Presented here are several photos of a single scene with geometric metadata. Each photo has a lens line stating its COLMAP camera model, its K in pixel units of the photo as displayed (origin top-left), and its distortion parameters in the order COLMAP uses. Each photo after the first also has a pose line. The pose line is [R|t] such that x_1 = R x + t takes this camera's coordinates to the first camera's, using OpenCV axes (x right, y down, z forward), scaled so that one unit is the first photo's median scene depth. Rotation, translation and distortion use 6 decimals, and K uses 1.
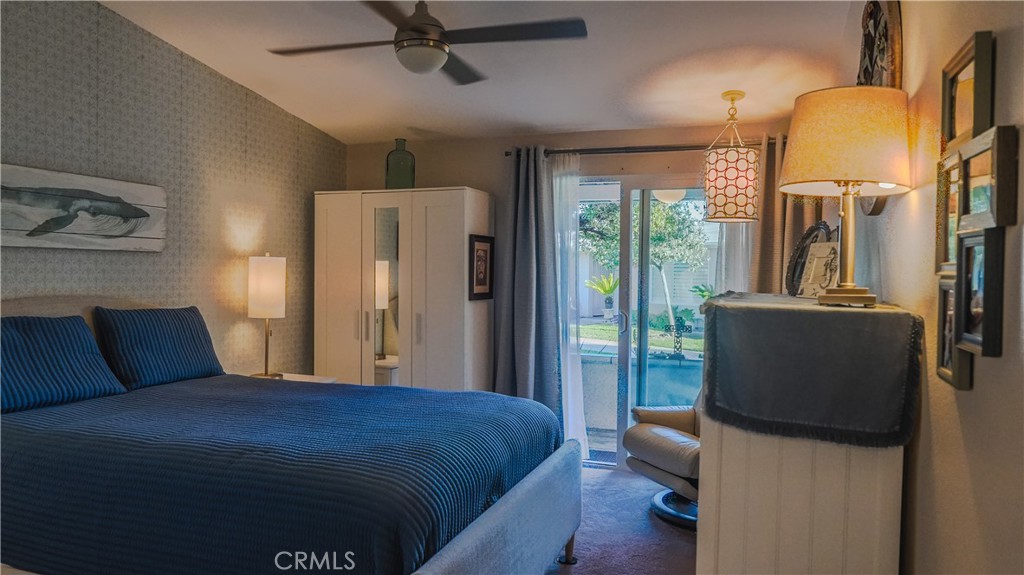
lens RADIAL K [[689.3, 0, 511.5], [0, 689.3, 286.2], [0, 0, 1]] dist [0.000013, -0.000014]
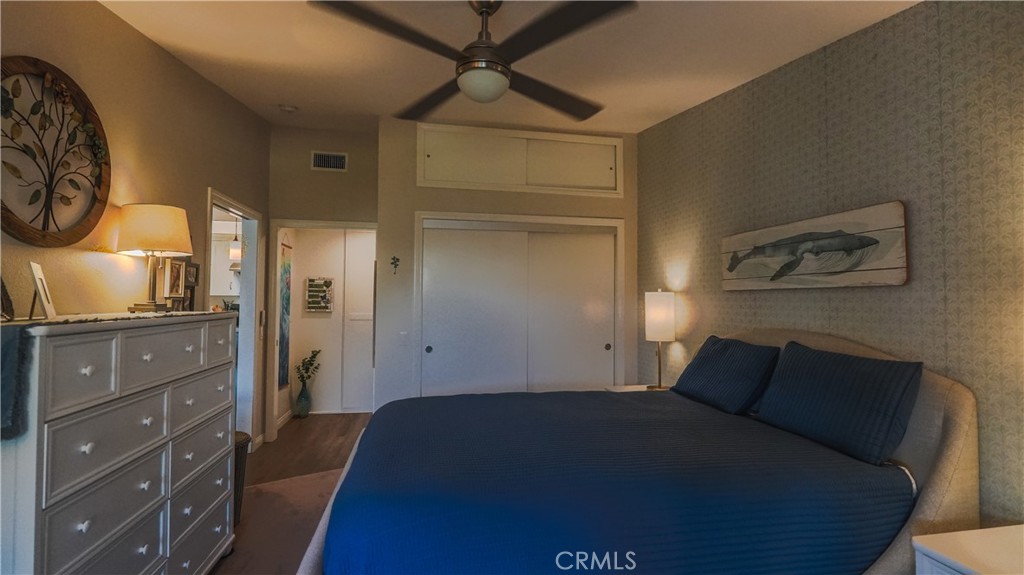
lens RADIAL K [[467.3, 0, 512.0], [0, 467.3, 286.8], [0, 0, 1]] dist [-0.000240, -0.000035]
pose [[-0.855372, -0.037569, -0.516650, 0.148122], [-0.032128, 0.999294, -0.019474, -0.027530], [0.517016, -0.000059, -0.855975, 1.410593]]
